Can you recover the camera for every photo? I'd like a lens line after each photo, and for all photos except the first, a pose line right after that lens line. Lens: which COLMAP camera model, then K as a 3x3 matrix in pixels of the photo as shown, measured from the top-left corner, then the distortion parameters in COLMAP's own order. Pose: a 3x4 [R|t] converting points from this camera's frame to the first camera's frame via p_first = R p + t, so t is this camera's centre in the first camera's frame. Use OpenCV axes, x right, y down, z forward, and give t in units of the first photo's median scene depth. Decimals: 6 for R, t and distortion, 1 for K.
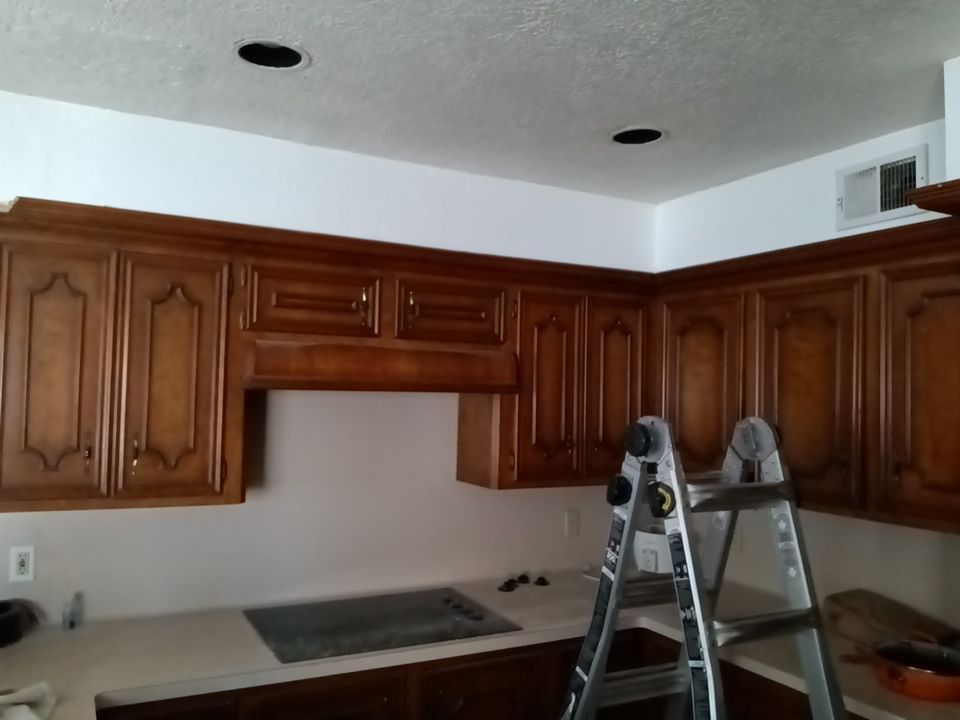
lens RADIAL K [[778.1, 0, 480.0], [0, 778.1, 360.0], [0, 0, 1]] dist [-0.010099, -0.010325]
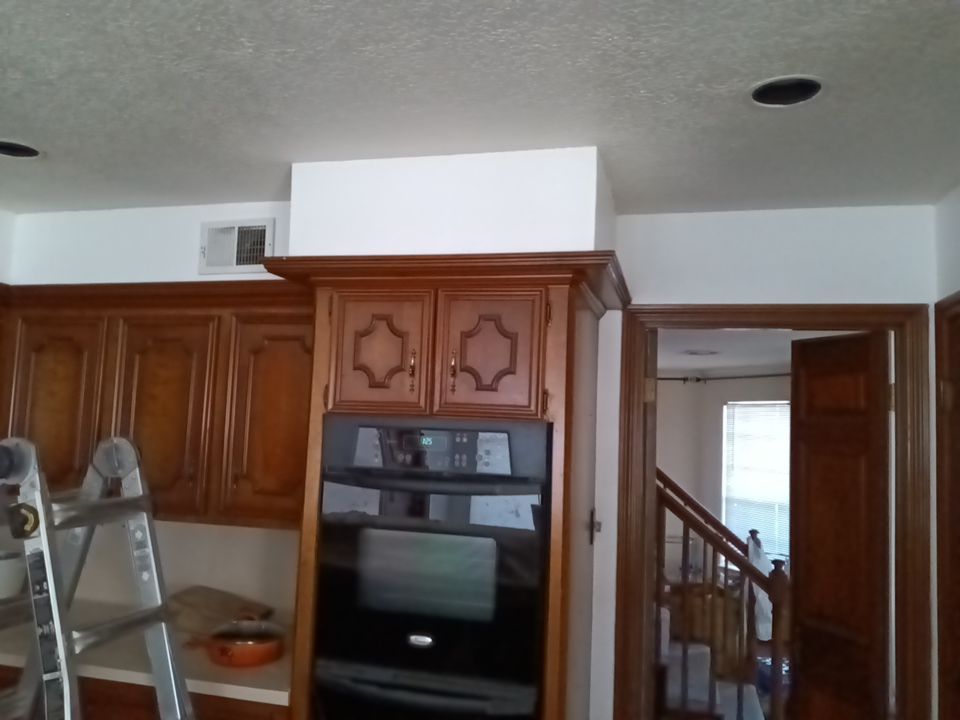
lens RADIAL K [[778.1, 0, 480.0], [0, 778.1, 360.0], [0, 0, 1]] dist [-0.010099, -0.010325]
pose [[0.686095, 0.061926, 0.724872, -0.096162], [-0.051059, 0.998013, -0.036932, -0.020999], [-0.725718, -0.011672, 0.687893, -0.115537]]
